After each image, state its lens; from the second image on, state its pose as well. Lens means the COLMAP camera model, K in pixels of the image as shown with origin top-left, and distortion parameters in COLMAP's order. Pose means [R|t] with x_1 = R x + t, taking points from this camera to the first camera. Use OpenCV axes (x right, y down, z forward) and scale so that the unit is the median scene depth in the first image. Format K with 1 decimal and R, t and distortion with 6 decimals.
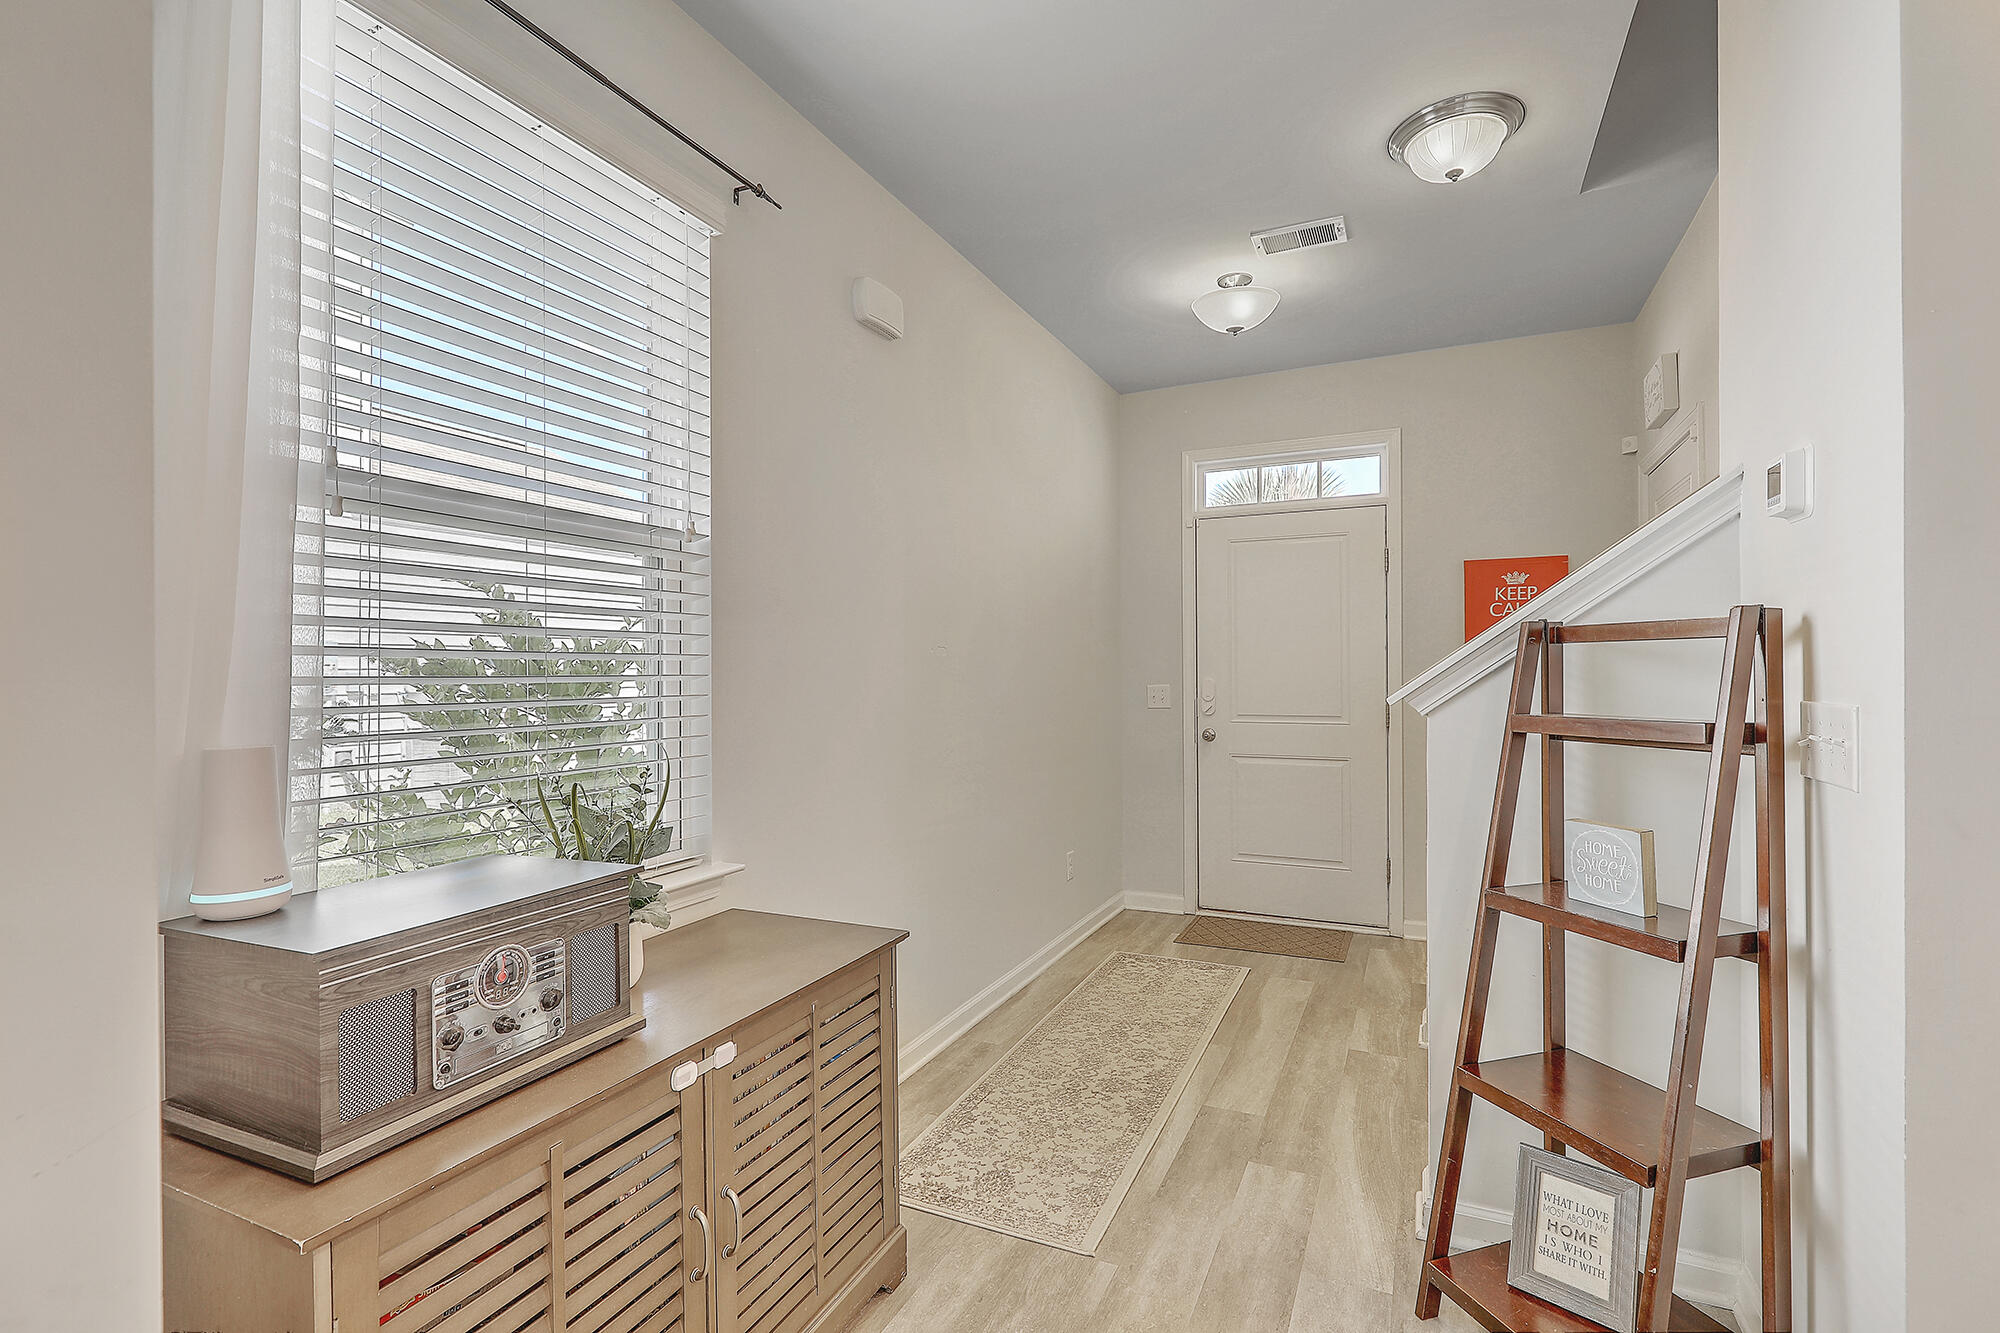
lens RADIAL K [[905.9, 0, 1012.0], [0, 905.9, 671.4], [0, 0, 1]] dist [-0.001013, 0.000549]
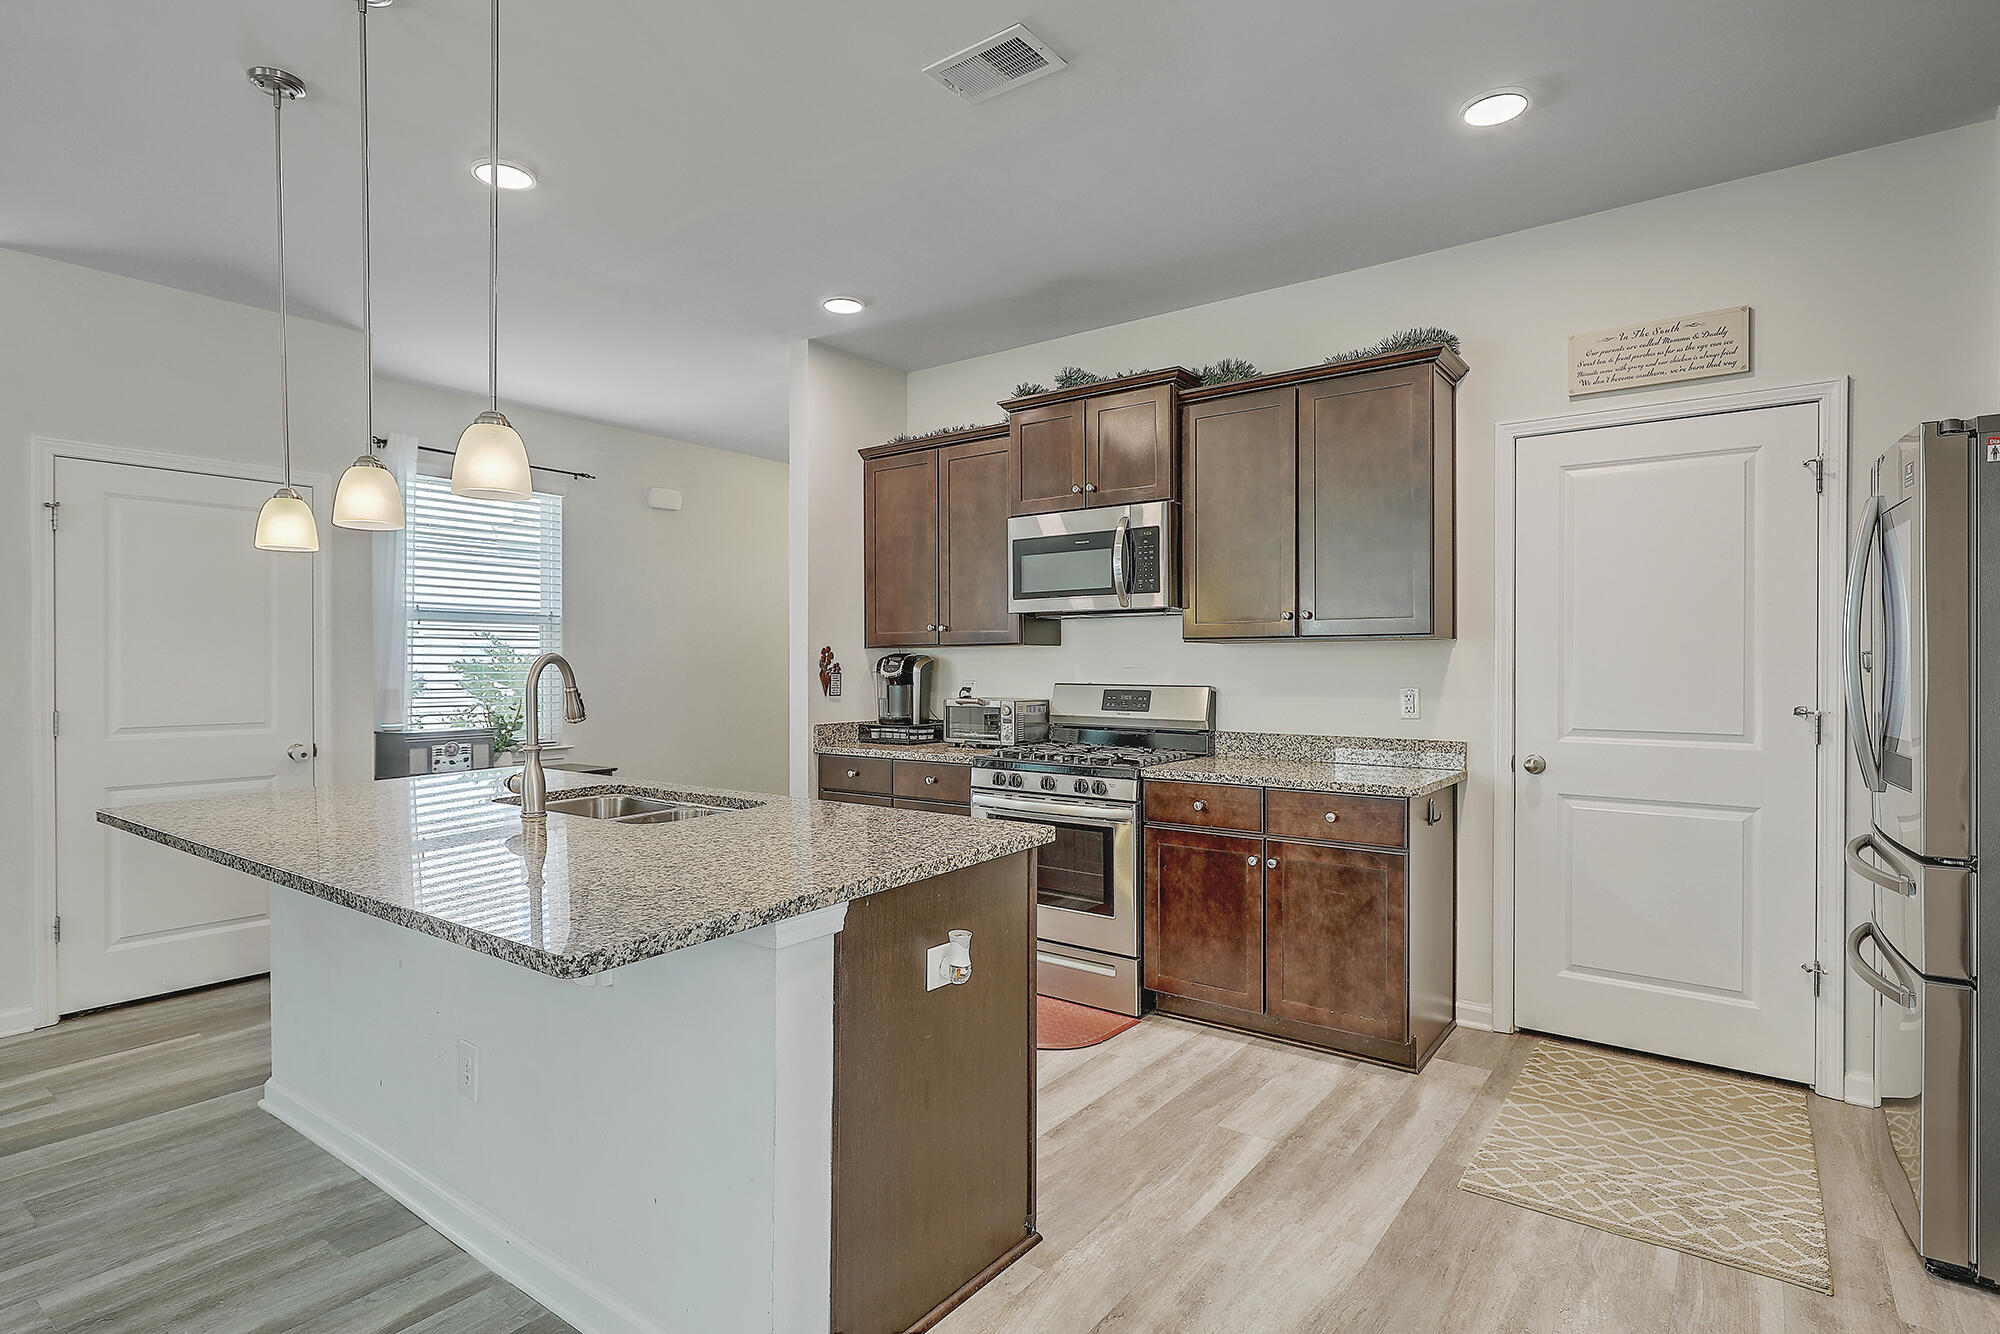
lens RADIAL K [[1006.2, 0, 987.5], [0, 1006.2, 667.5], [0, 0, 1]] dist [0.002831, 0.000810]
pose [[0.973032, 0.003821, -0.230638, 1.643945], [-0.003417, 0.999992, 0.002151, -0.015777], [0.230644, -0.001305, 0.973037, -1.640218]]
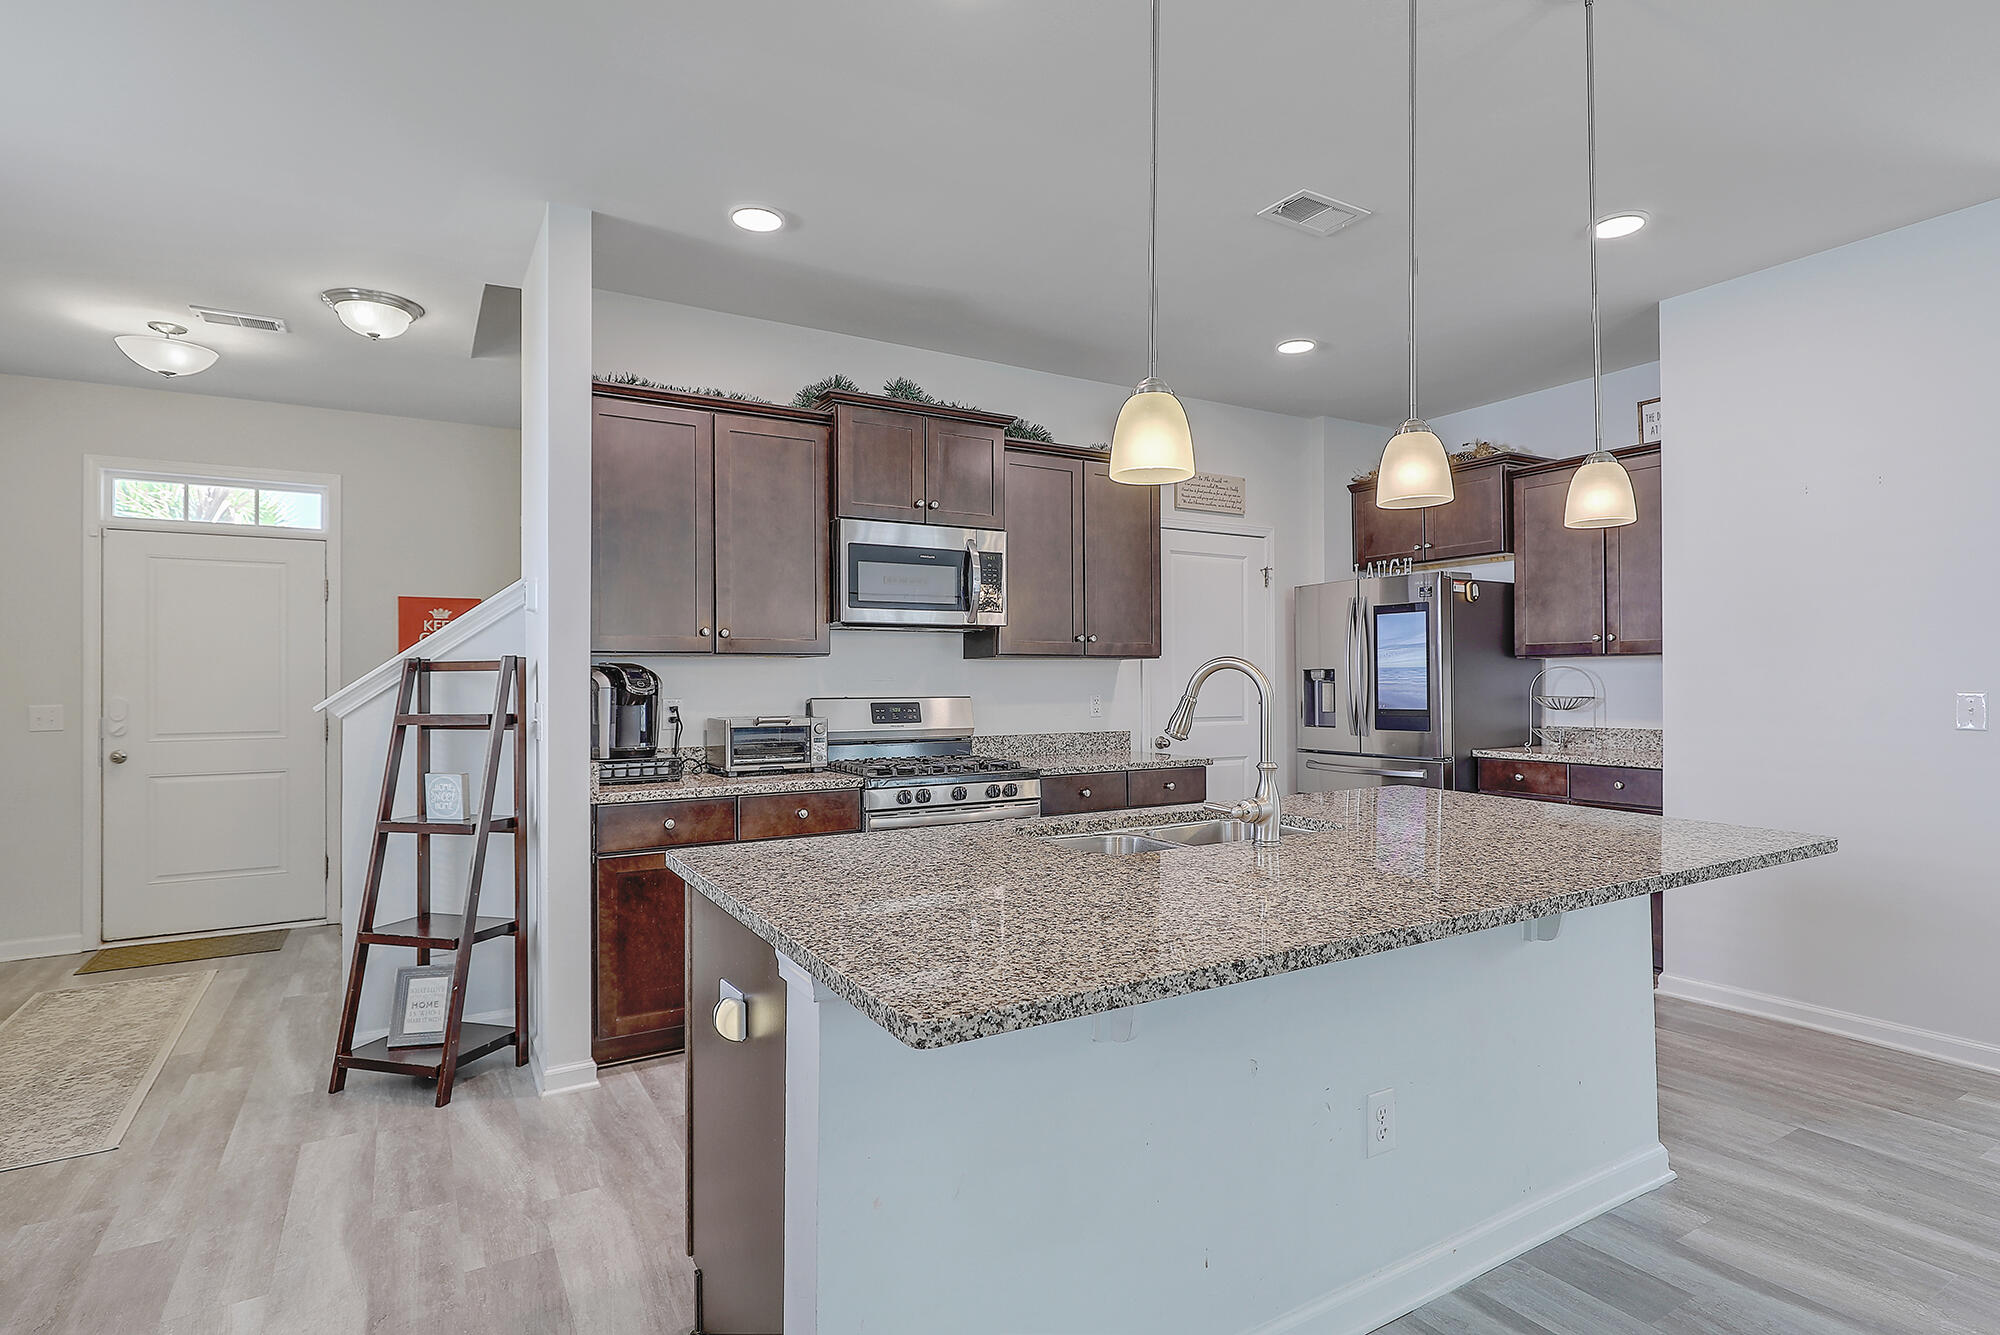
lens RADIAL K [[1031.1, 0, 1000.0], [0, 1031.1, 667.5], [0, 0, 1]] dist [0.002094, 0.001336]
pose [[0.576359, 0.011343, 0.817118, -0.336488], [0.005217, 0.999832, -0.017560, 0.000796], [-0.817180, 0.014384, 0.576204, -0.938438]]
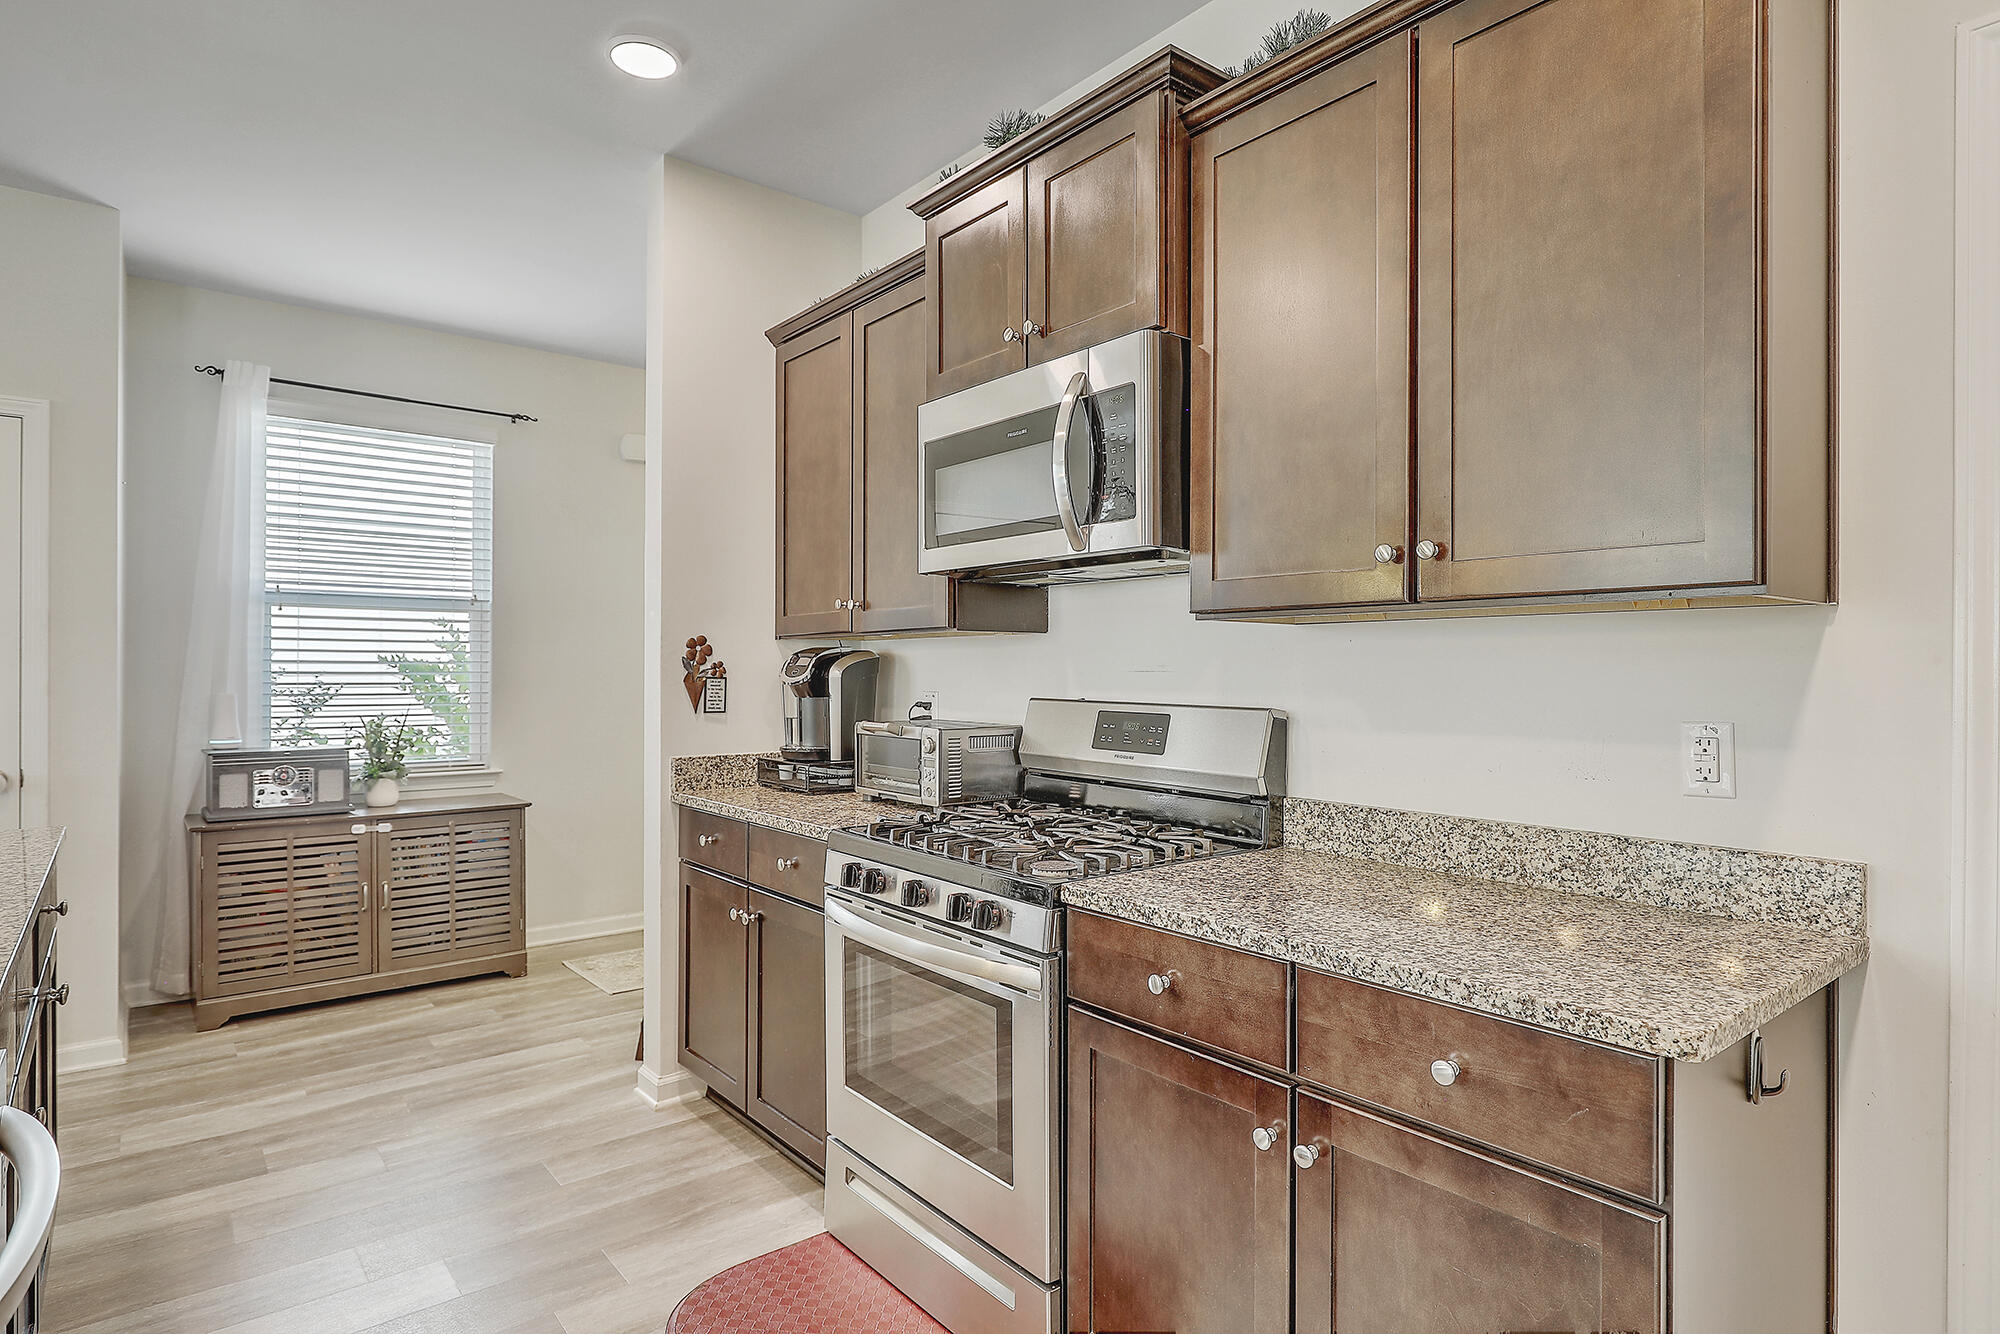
lens RADIAL K [[1058.8, 0, 1000.0], [0, 1058.8, 667.0], [0, 0, 1]] dist [0.000525, 0.000099]
pose [[0.891378, 0.007001, -0.453208, 1.862496], [-0.008498, 0.999963, -0.001268, -0.013733], [0.453182, 0.004981, 0.891404, -0.604175]]
